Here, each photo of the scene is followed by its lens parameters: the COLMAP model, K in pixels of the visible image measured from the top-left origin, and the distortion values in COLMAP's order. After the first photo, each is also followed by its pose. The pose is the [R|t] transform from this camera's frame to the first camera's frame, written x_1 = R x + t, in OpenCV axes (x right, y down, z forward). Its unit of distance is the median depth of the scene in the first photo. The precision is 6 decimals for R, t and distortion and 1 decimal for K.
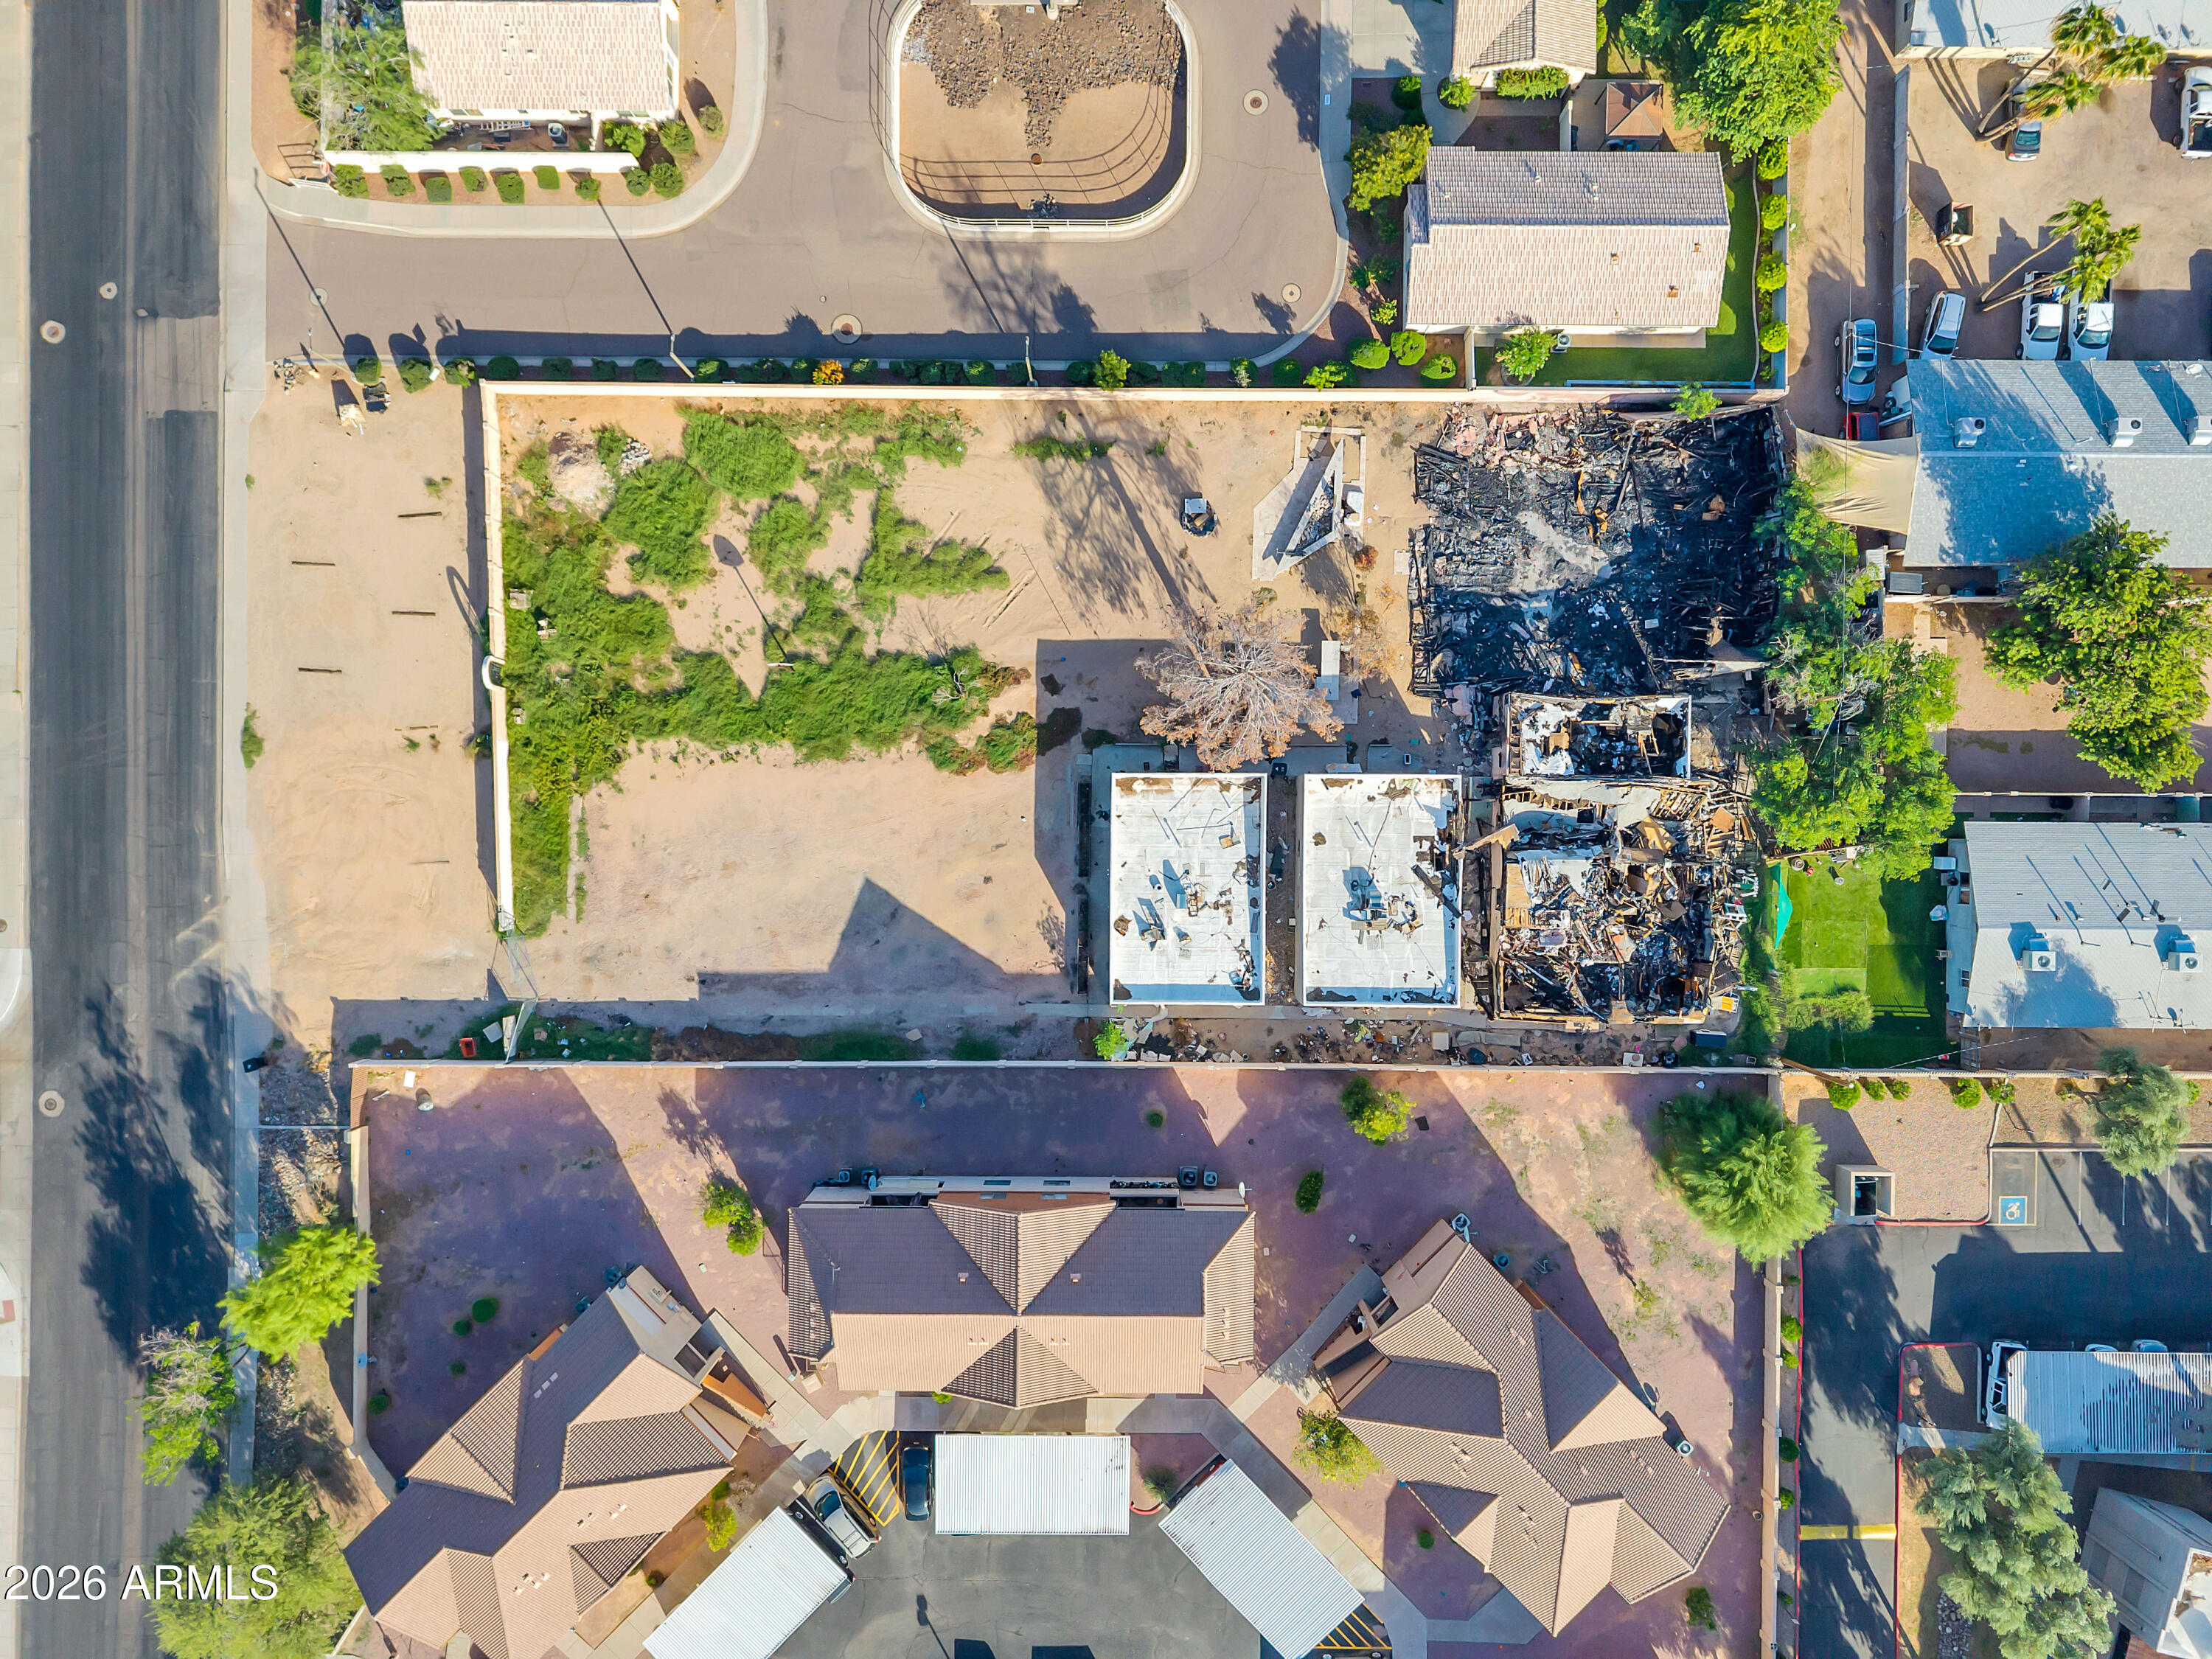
lens RADIAL K [[1472.1, 0, 1106.0], [0, 1472.1, 829.5], [0, 0, 1]] dist [0.068844, -0.082891]
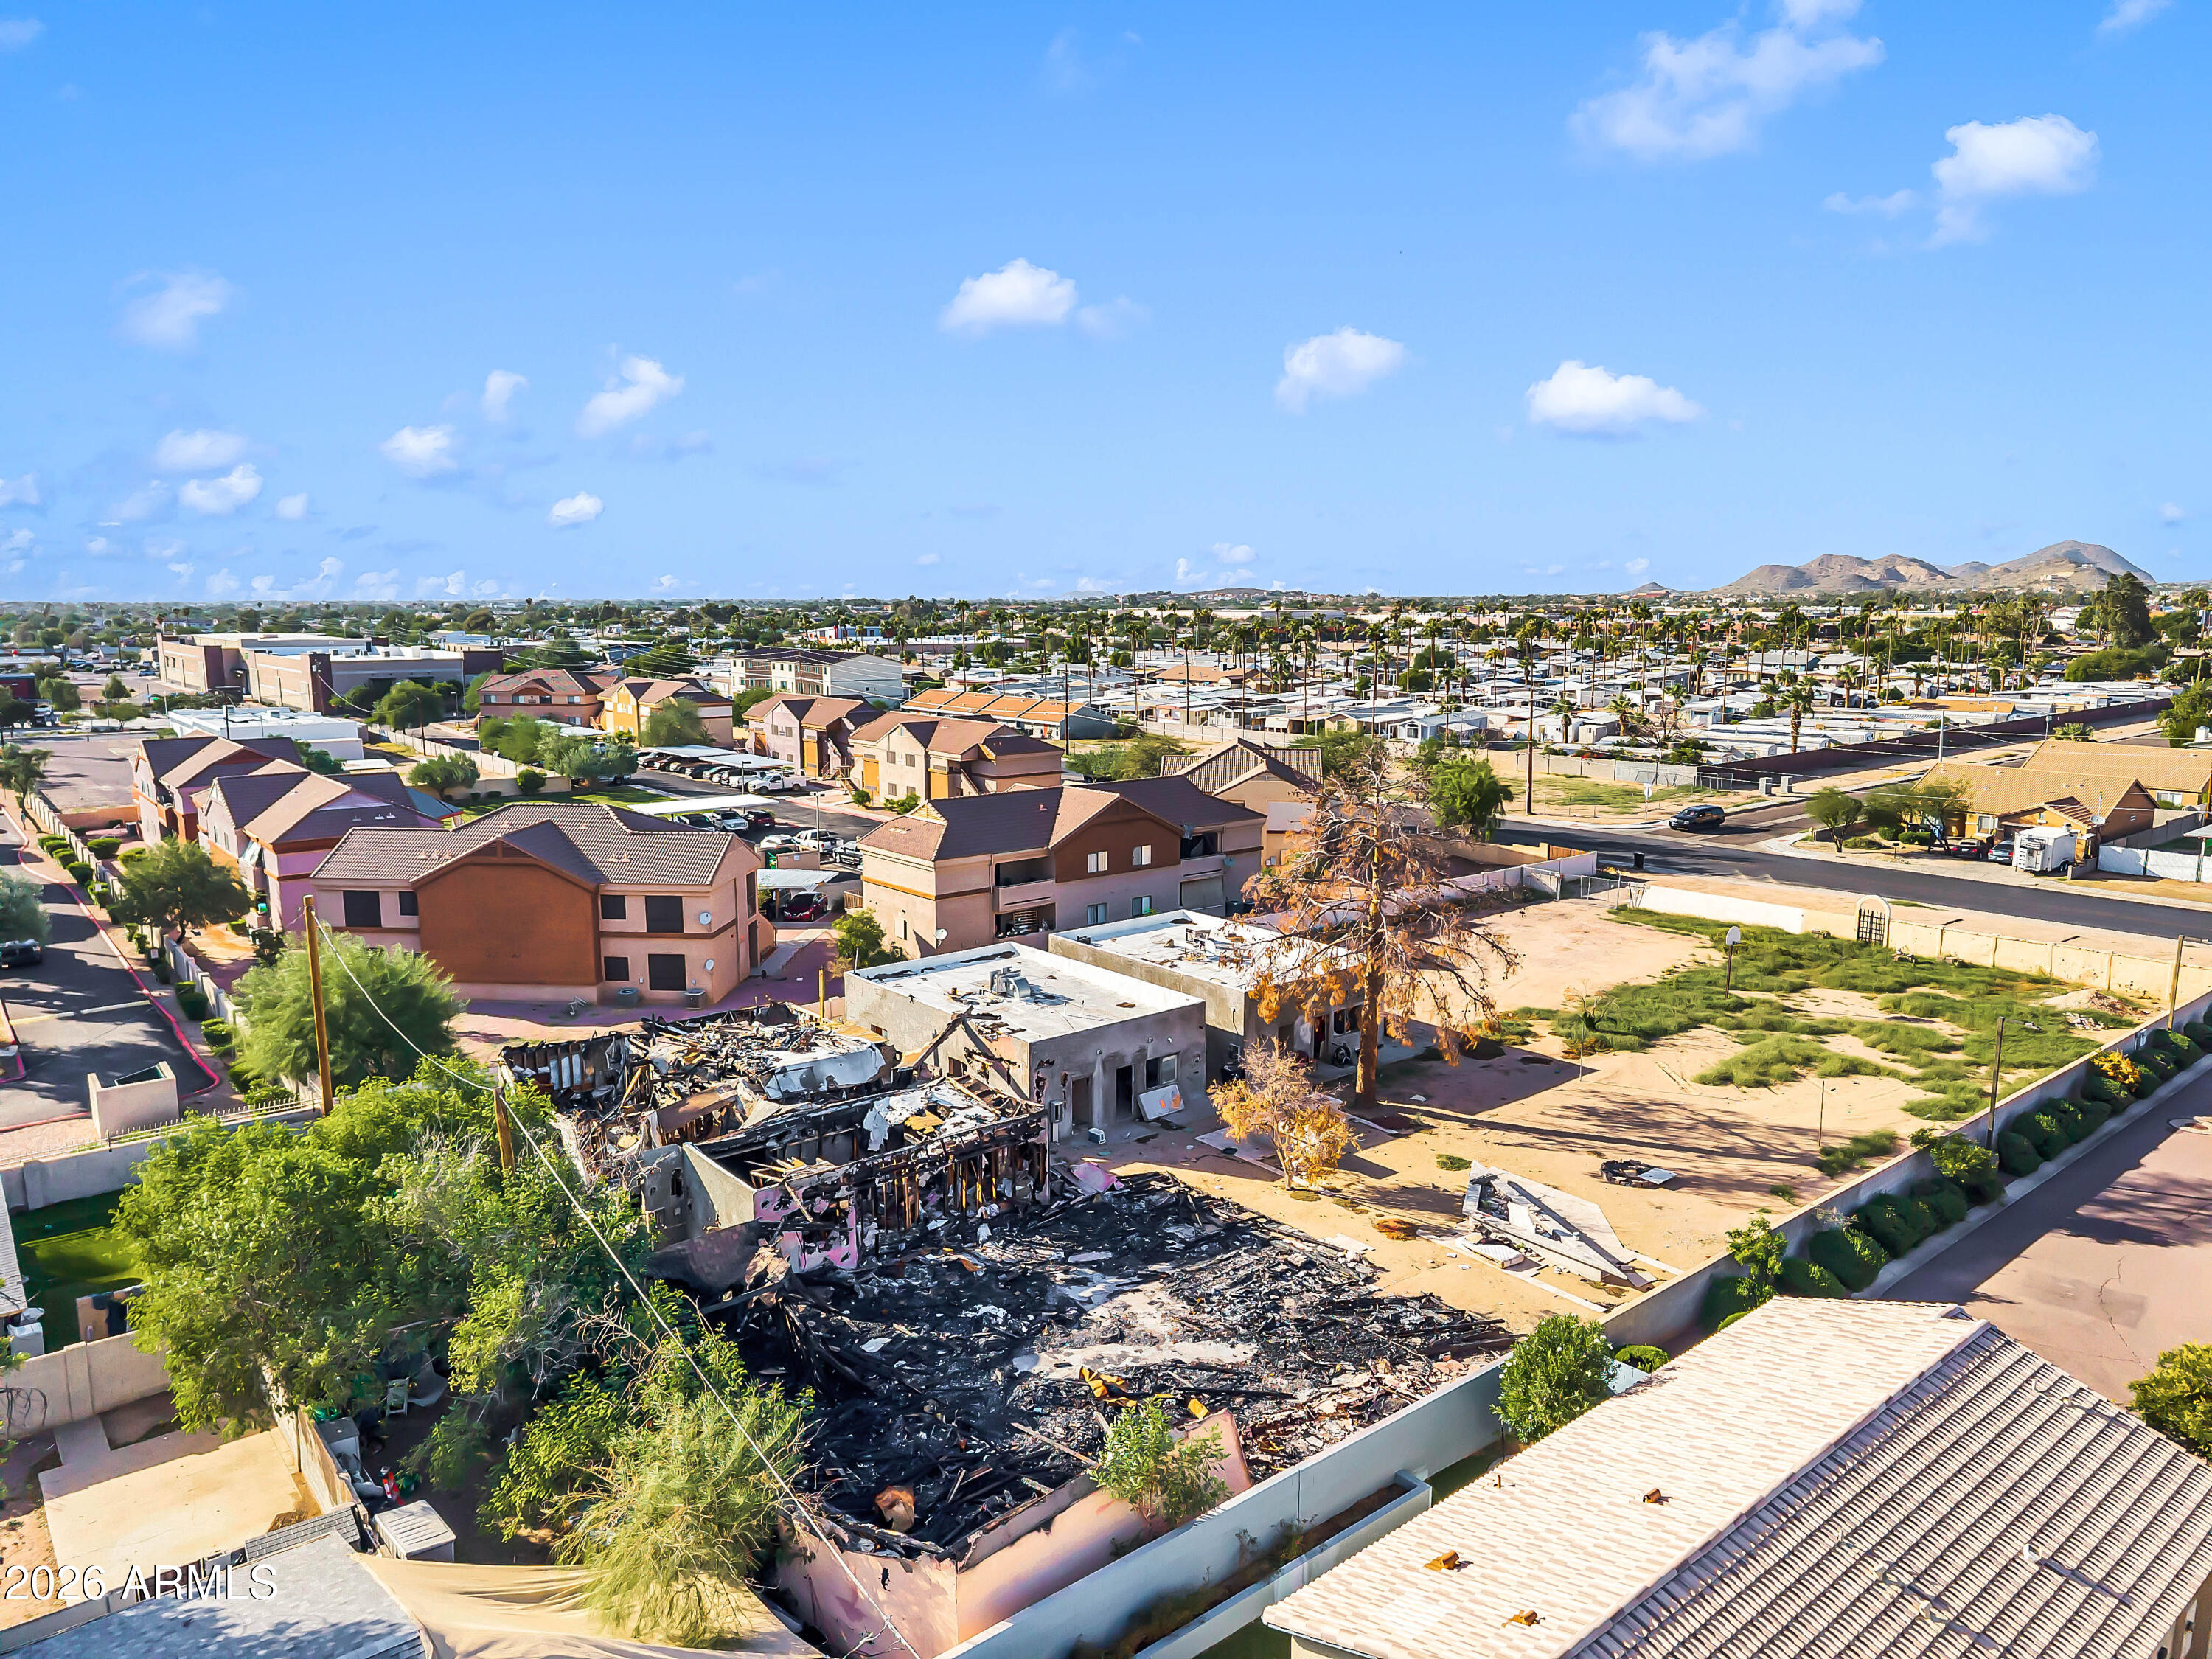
lens RADIAL K [[1472.1, 0, 1106.0], [0, 1472.1, 829.5], [0, 0, 1]] dist [0.068844, -0.082891]
pose [[-0.763049, 0.097471, -0.638948, 0.585192], [-0.646299, -0.126264, 0.752566, -0.501744], [-0.007323, 0.987196, 0.159341, 0.772503]]
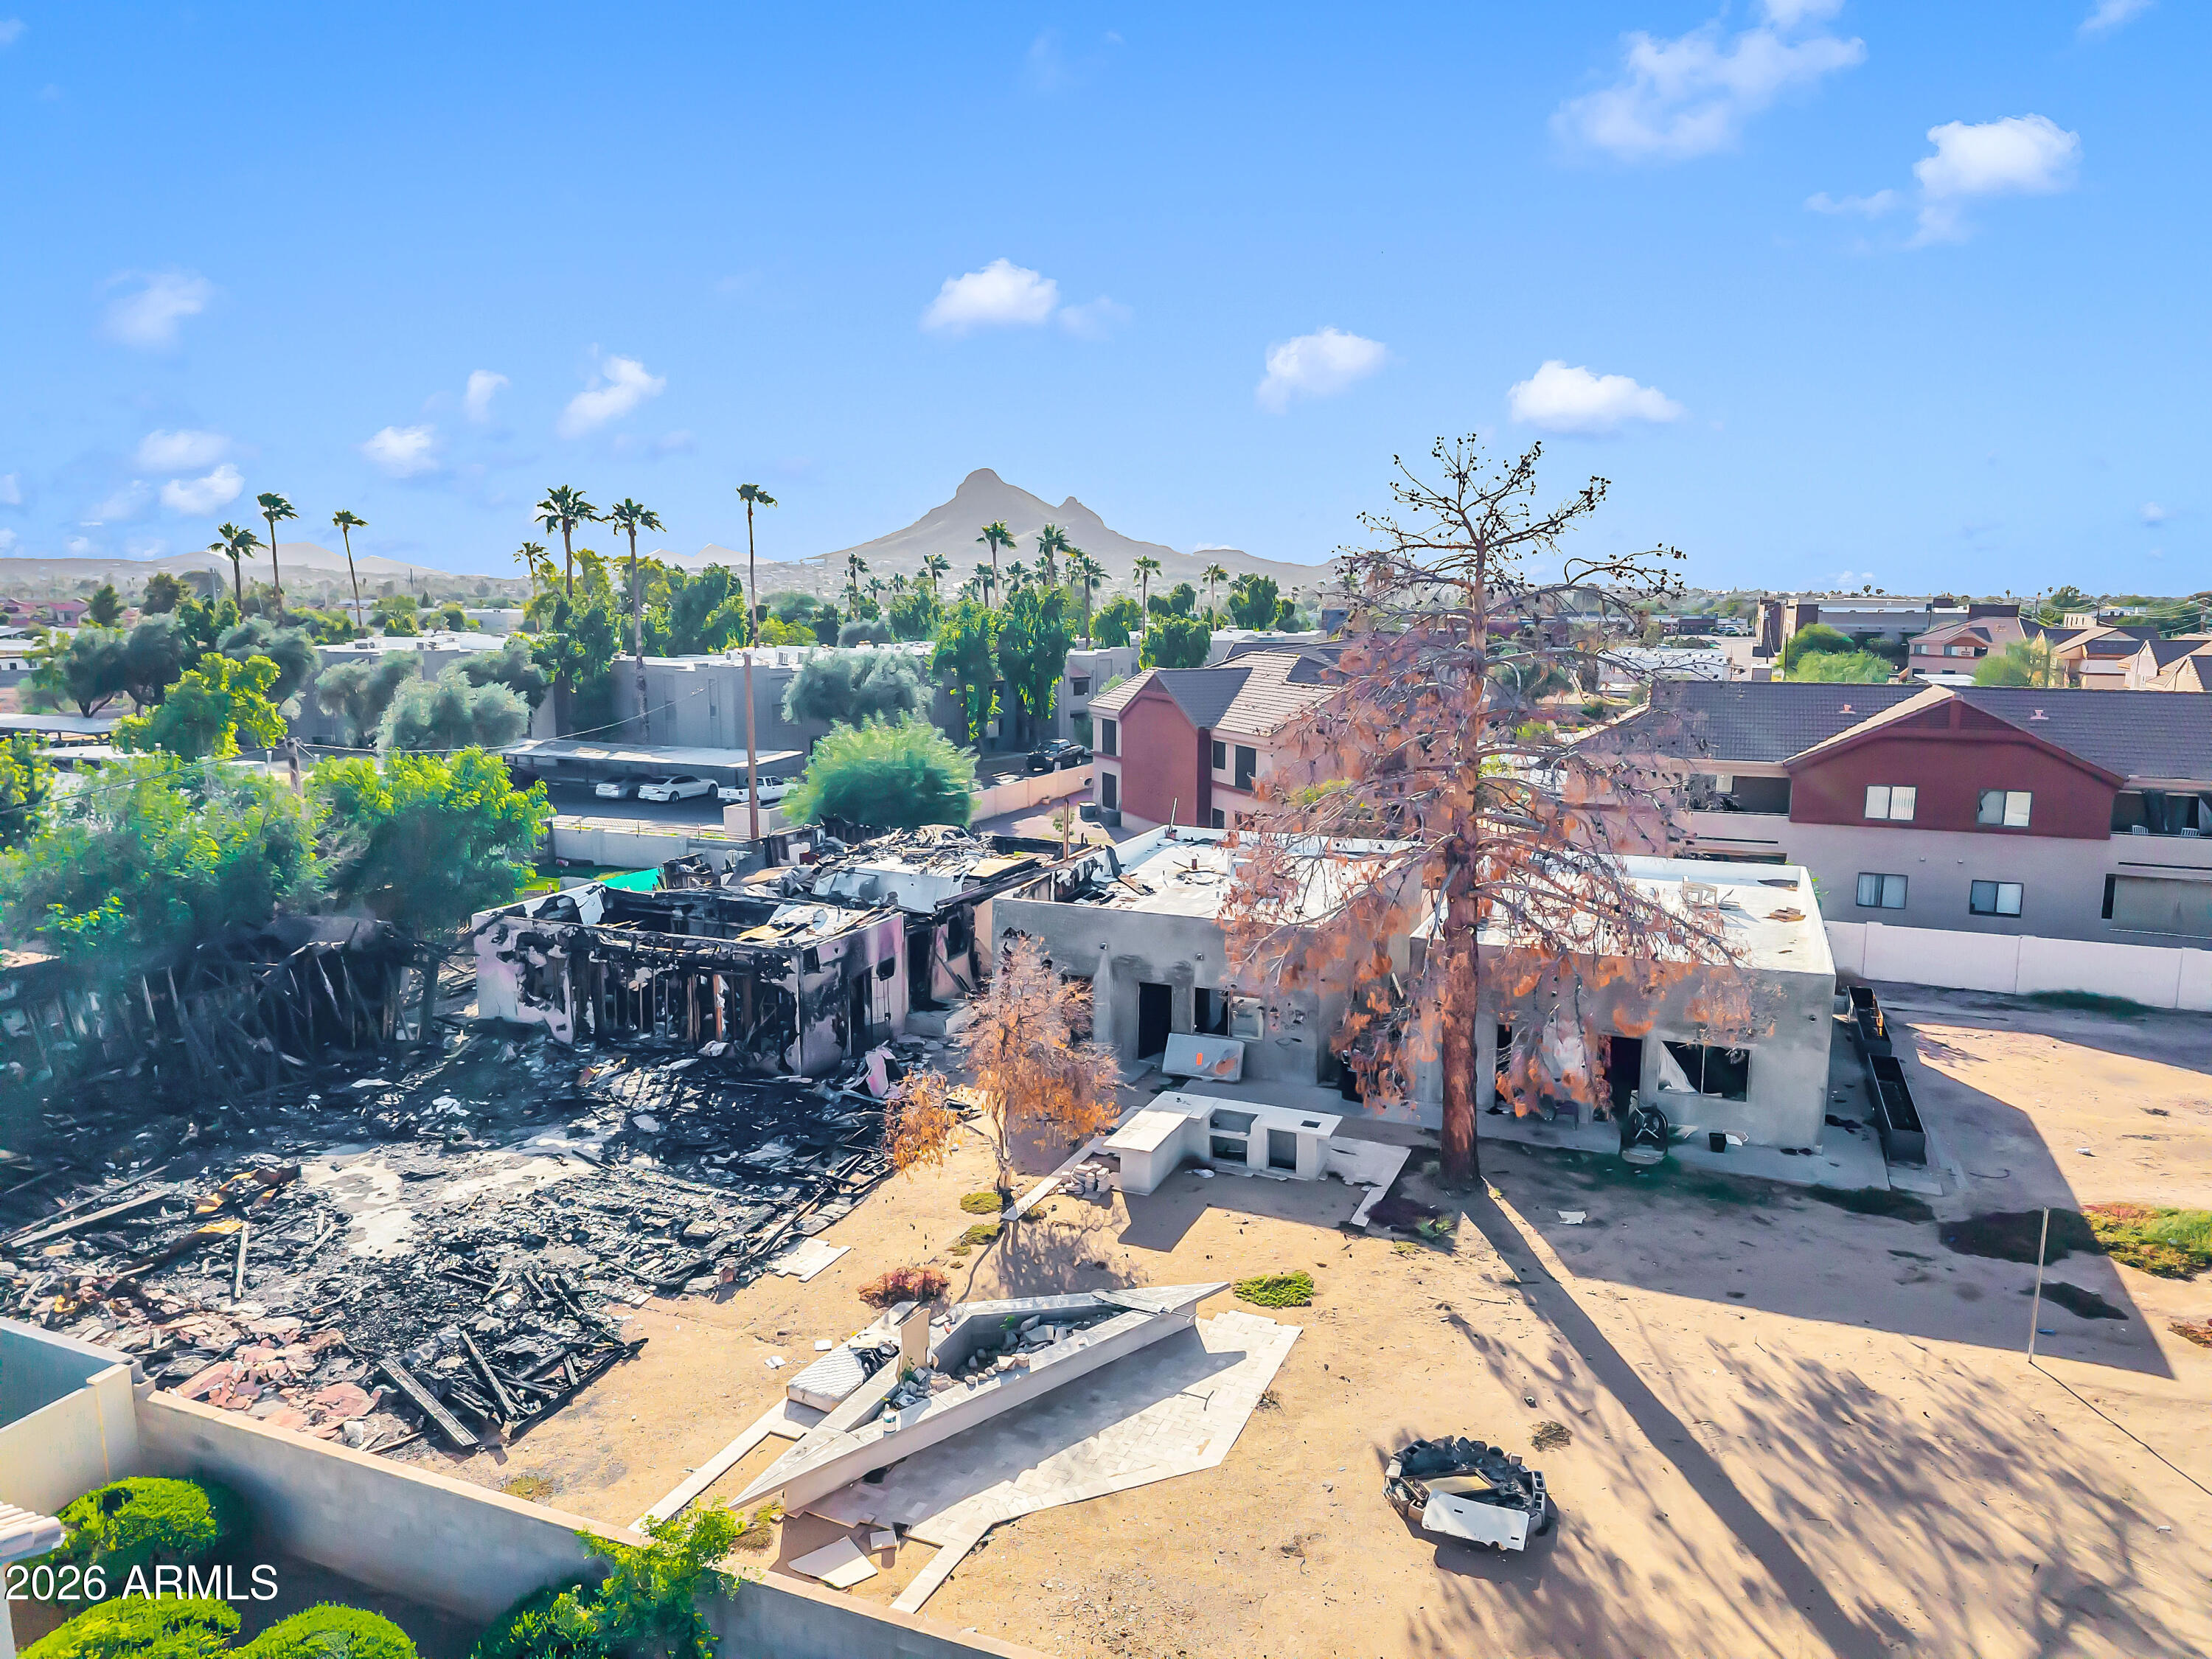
lens RADIAL K [[1472.1, 0, 1106.0], [0, 1472.1, 829.5], [0, 0, 1]] dist [0.068844, -0.082891]
pose [[-0.927663, -0.064376, 0.367826, 0.037417], [0.373409, -0.153159, 0.914936, -0.423367], [-0.002564, 0.986103, 0.166118, 0.862674]]
